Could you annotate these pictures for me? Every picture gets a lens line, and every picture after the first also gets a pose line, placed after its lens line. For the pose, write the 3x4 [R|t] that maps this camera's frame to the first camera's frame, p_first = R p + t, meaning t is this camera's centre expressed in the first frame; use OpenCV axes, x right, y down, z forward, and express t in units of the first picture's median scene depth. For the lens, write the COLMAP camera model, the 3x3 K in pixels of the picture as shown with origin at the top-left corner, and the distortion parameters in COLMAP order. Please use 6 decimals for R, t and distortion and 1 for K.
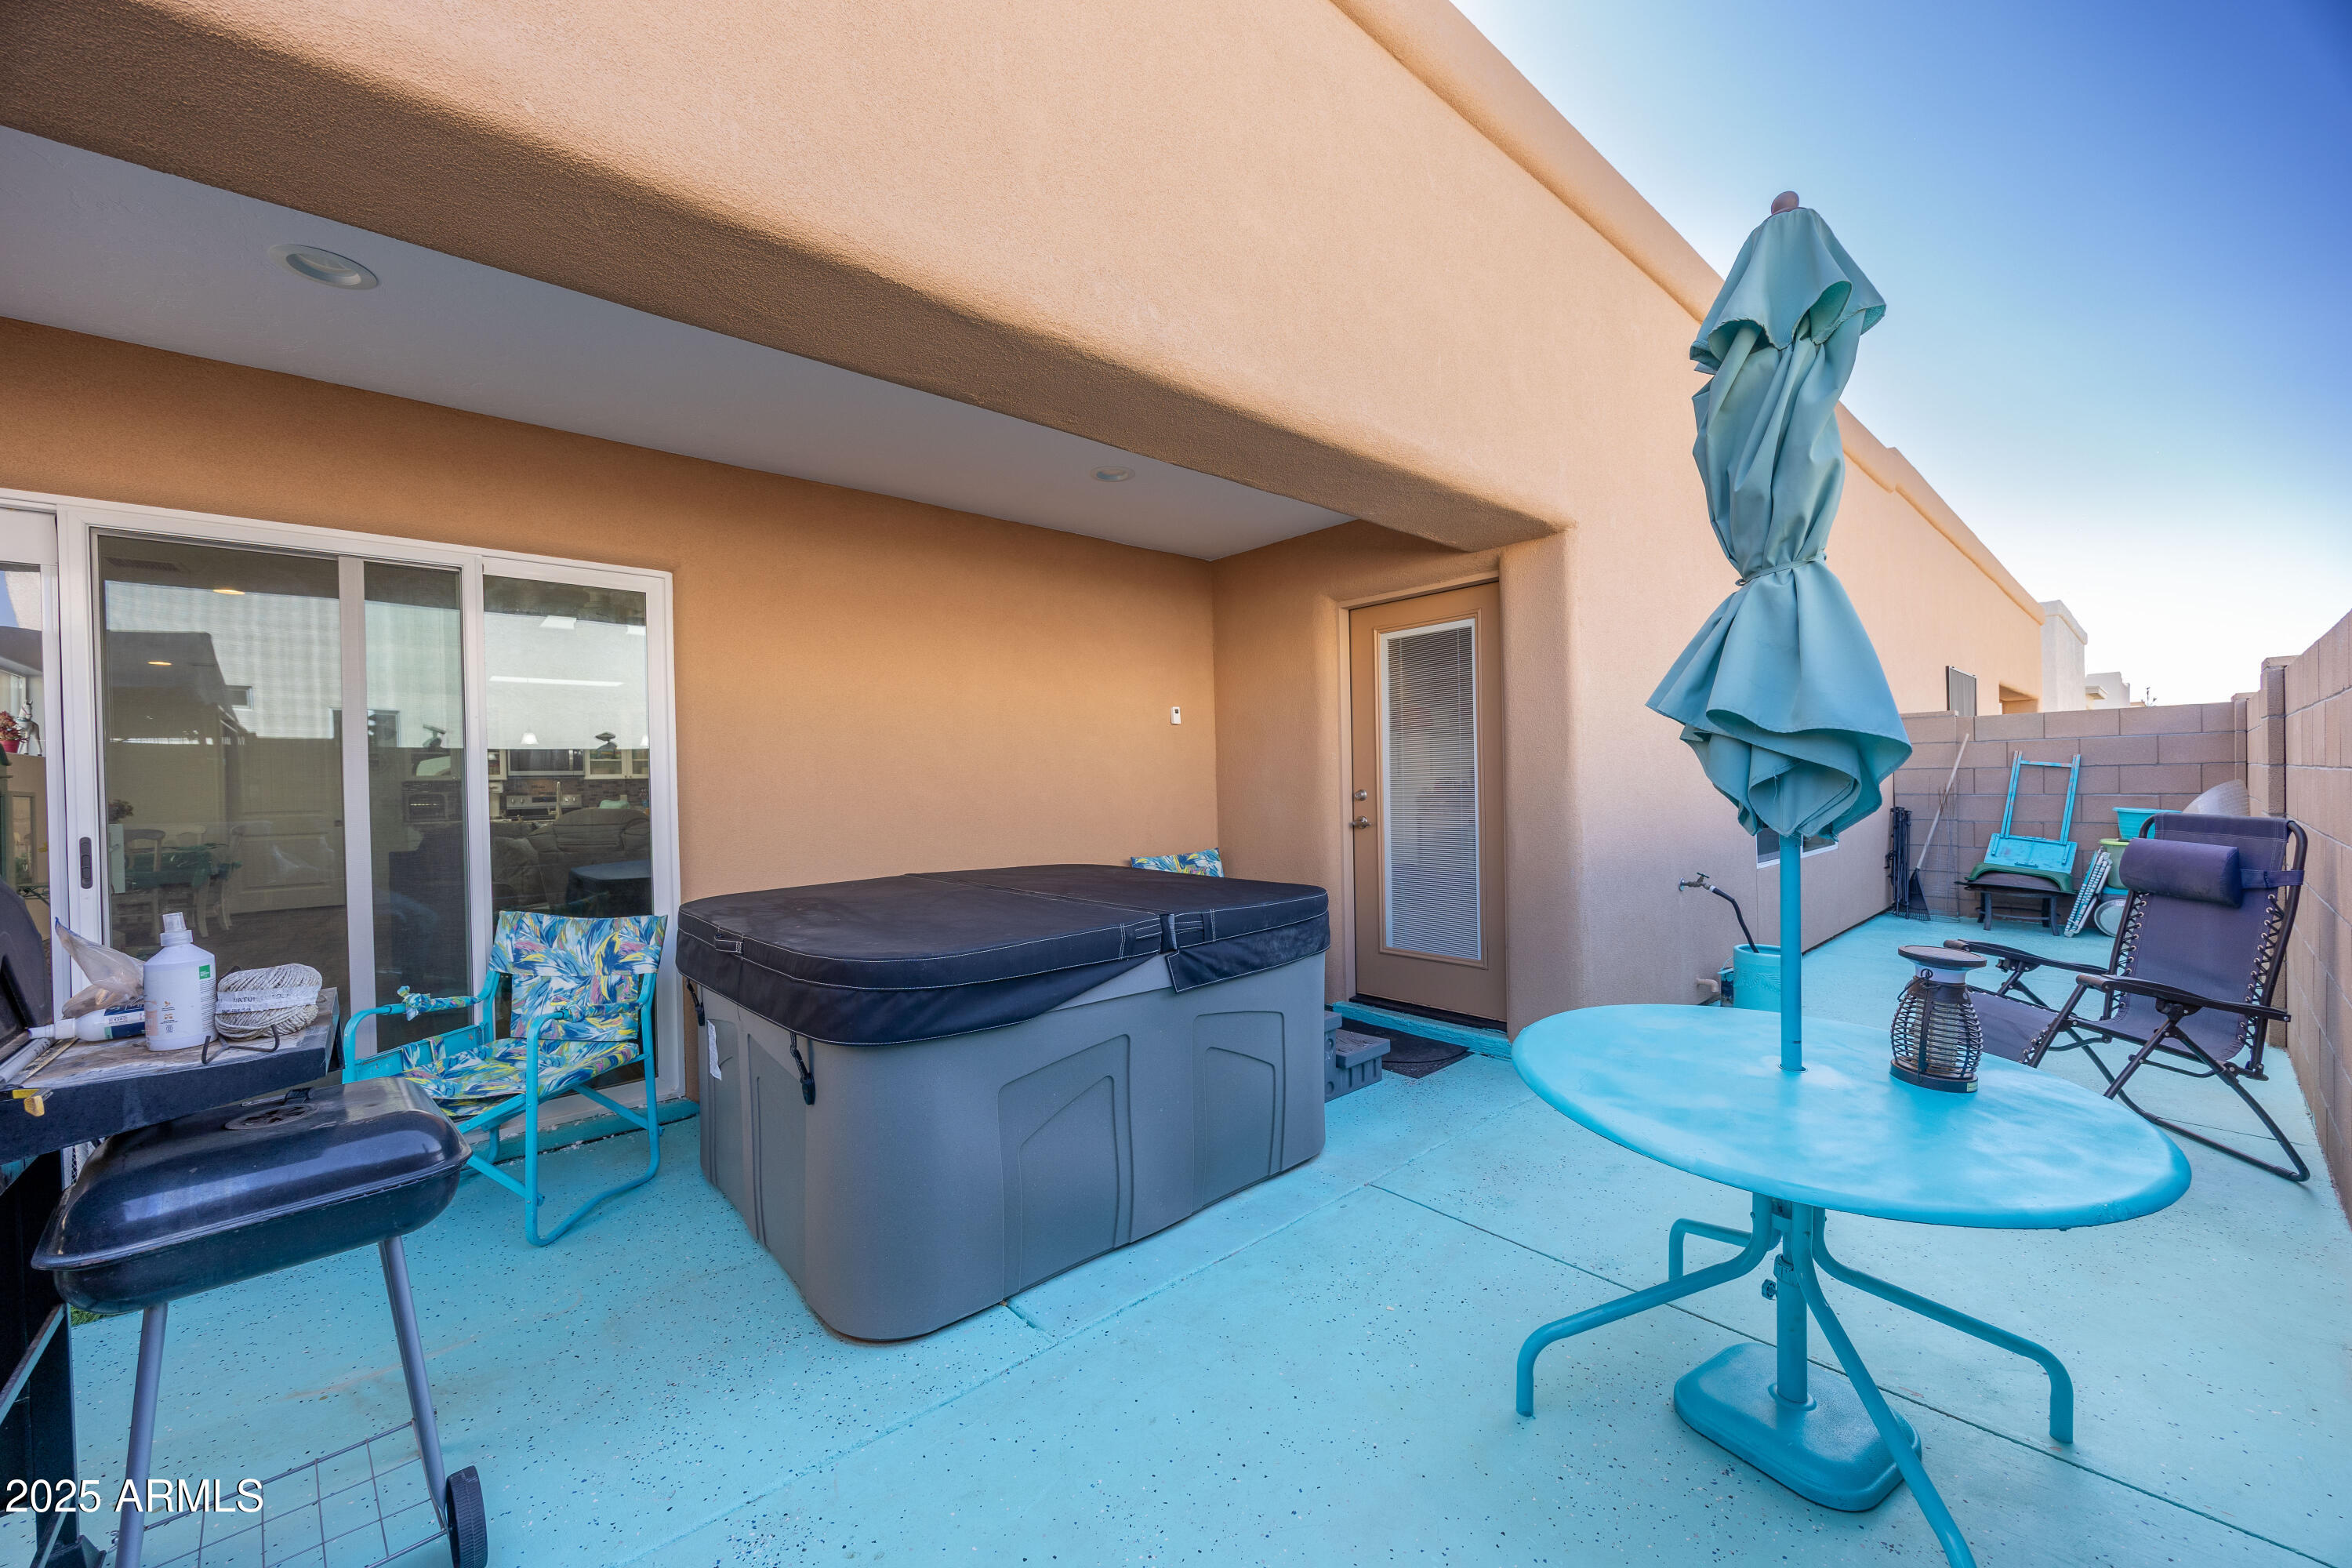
lens RADIAL K [[895.0, 0, 1178.8], [0, 895.0, 798.5], [0, 0, 1]] dist [-0.002534, -0.000225]
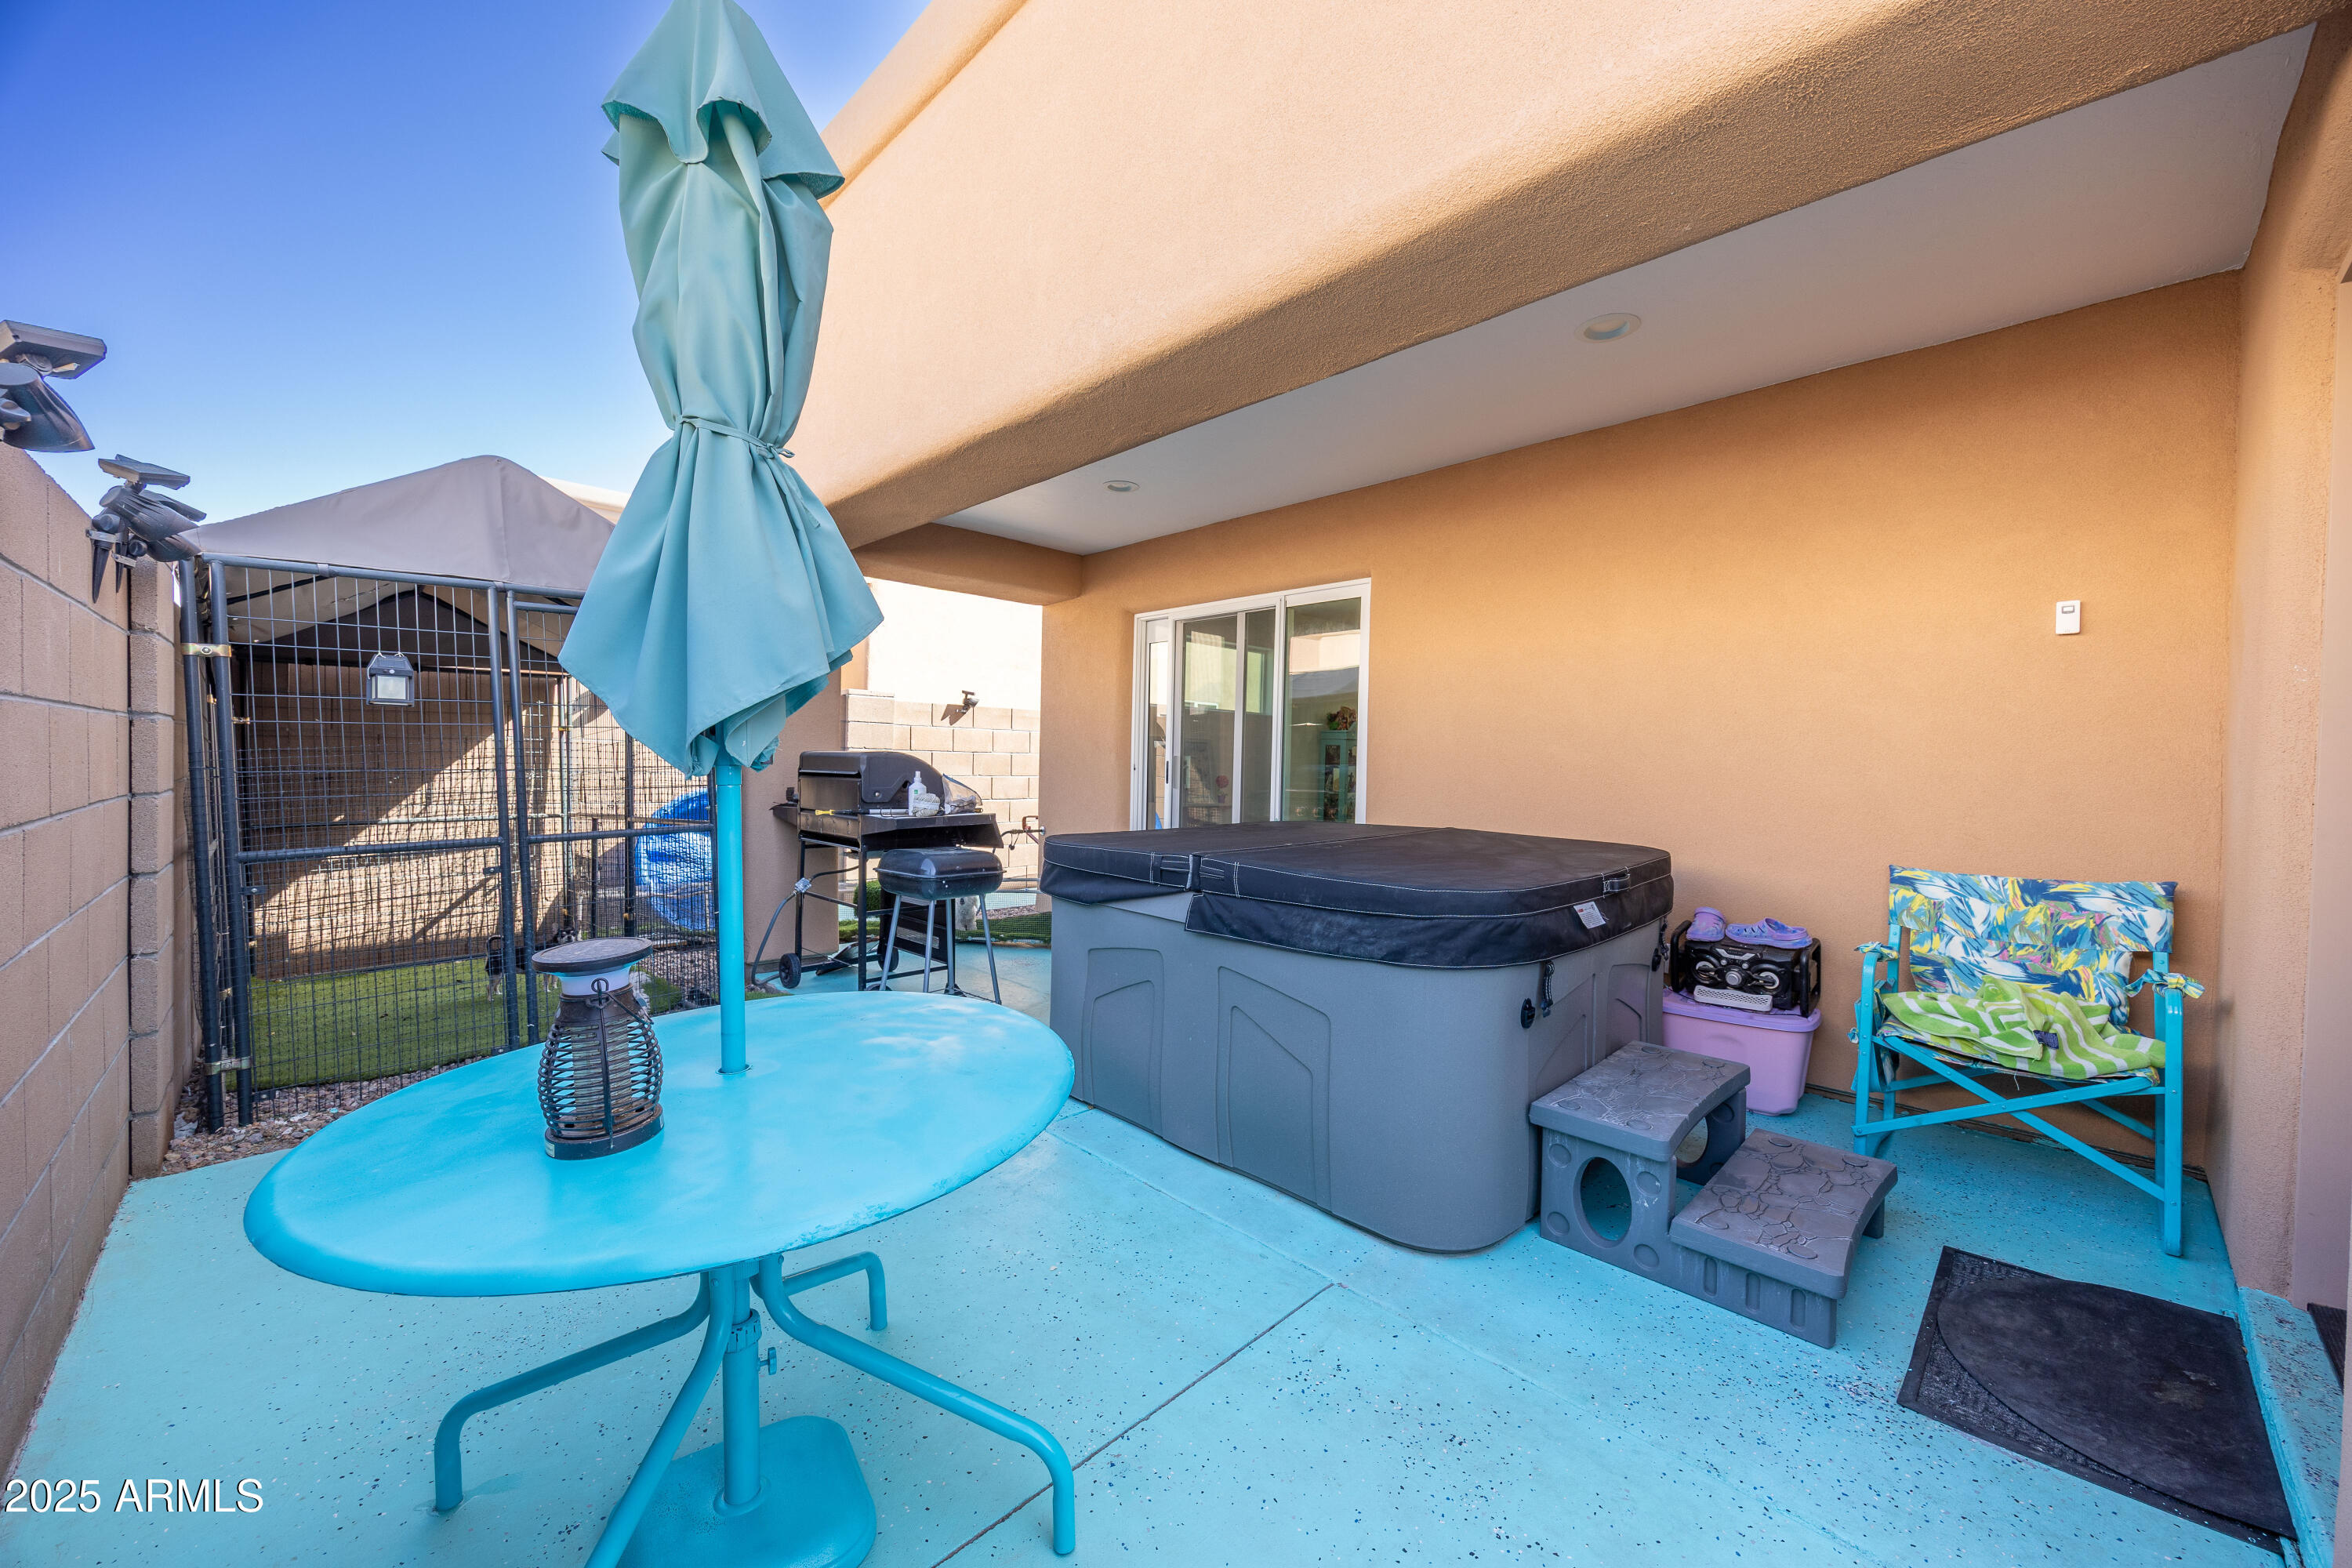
lens RADIAL K [[895.0, 0, 1185.0], [0, 895.0, 788.2], [0, 0, 1]] dist [-0.002534, -0.000225]
pose [[0.050289, 0.050311, -0.997467, 0.931639], [-0.035134, 0.998201, 0.048576, 0.000178], [0.998117, 0.032602, 0.051966, 0.847488]]
